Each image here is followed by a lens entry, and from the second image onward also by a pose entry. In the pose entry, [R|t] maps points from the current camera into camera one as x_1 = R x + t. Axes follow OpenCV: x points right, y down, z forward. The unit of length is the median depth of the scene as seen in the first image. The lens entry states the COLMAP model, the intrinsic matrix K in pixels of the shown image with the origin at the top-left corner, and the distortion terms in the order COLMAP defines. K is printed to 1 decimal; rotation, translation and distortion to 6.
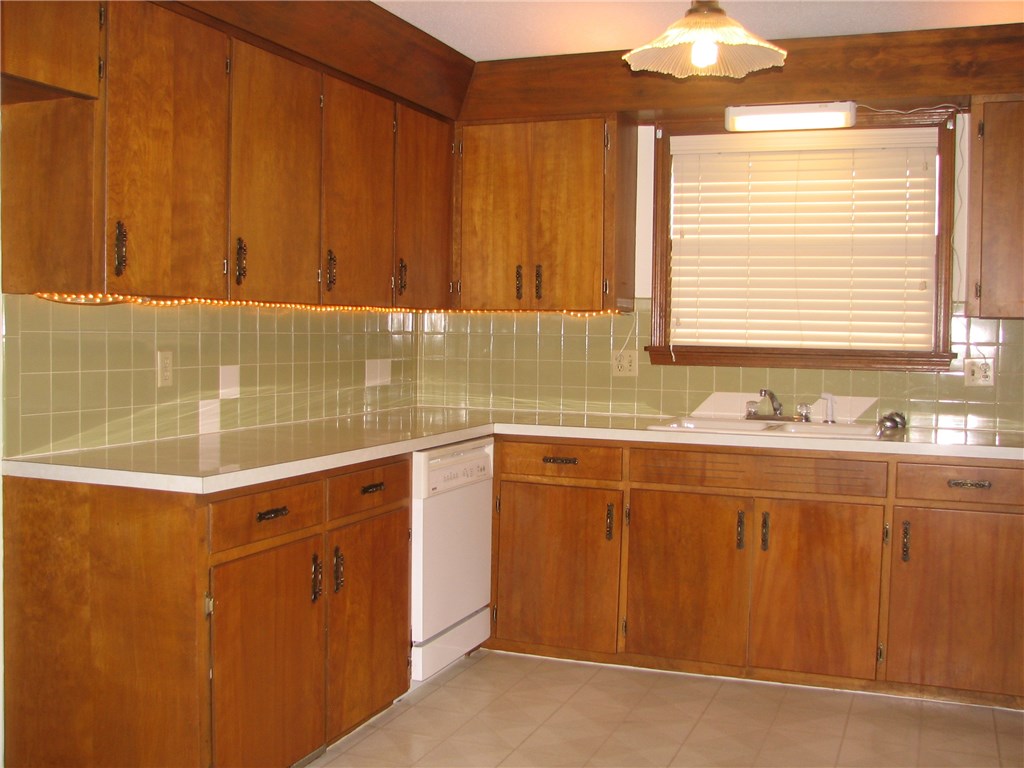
lens RADIAL K [[1102.7, 0, 524.2], [0, 1102.7, 381.0], [0, 0, 1]] dist [-0.185521, 0.237812]
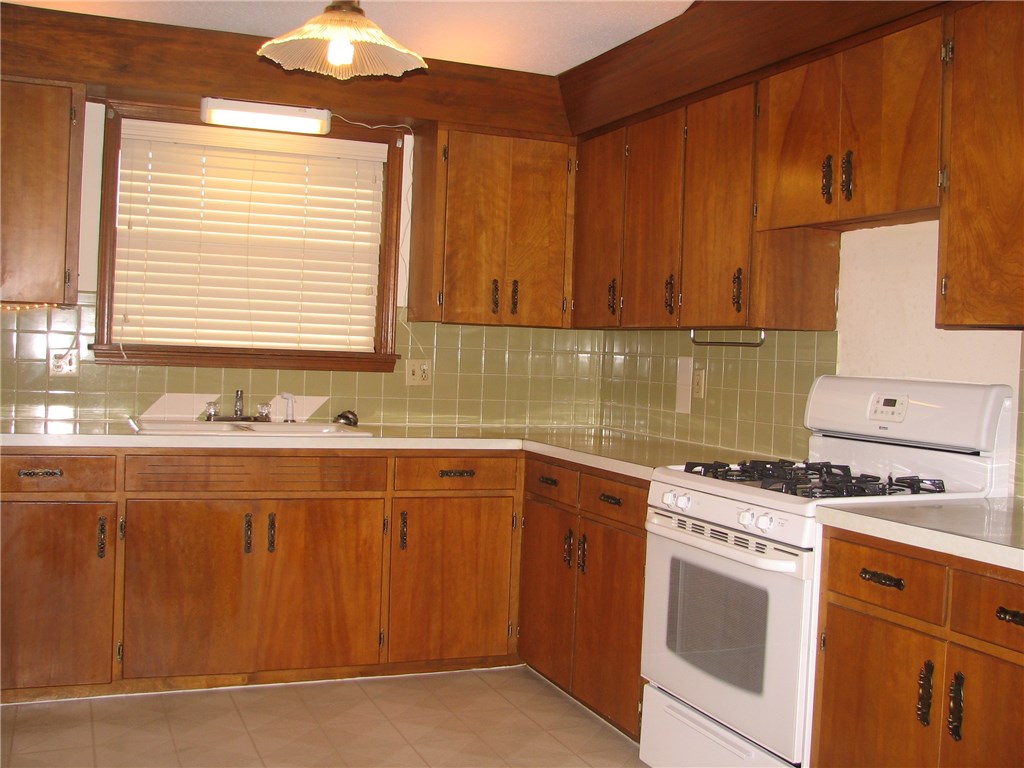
lens RADIAL K [[1102.7, 0, 524.2], [0, 1102.7, 381.0], [0, 0, 1]] dist [-0.185521, 0.237812]
pose [[0.723920, -0.005985, 0.689858, -0.278646], [0.005546, 0.999981, 0.002855, -0.001850], [-0.689862, 0.001760, 0.723939, 0.114634]]
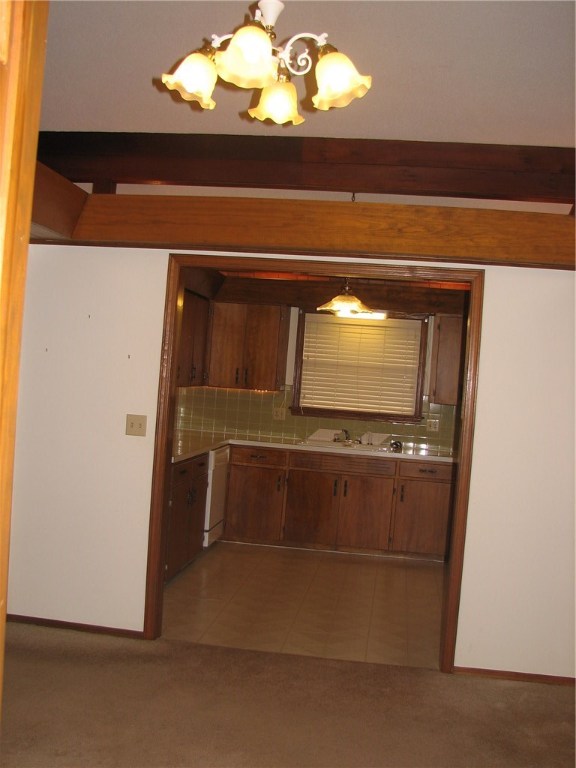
lens RADIAL K [[827.0, 0, 288.0], [0, 827.0, 384.0], [0, 0, 1]] dist [-0.185521, 0.237812]
pose [[0.972556, 0.052842, 0.226590, -0.308624], [-0.046883, 0.998400, -0.031602, -0.027919], [-0.227897, 0.020112, 0.973477, -0.706514]]
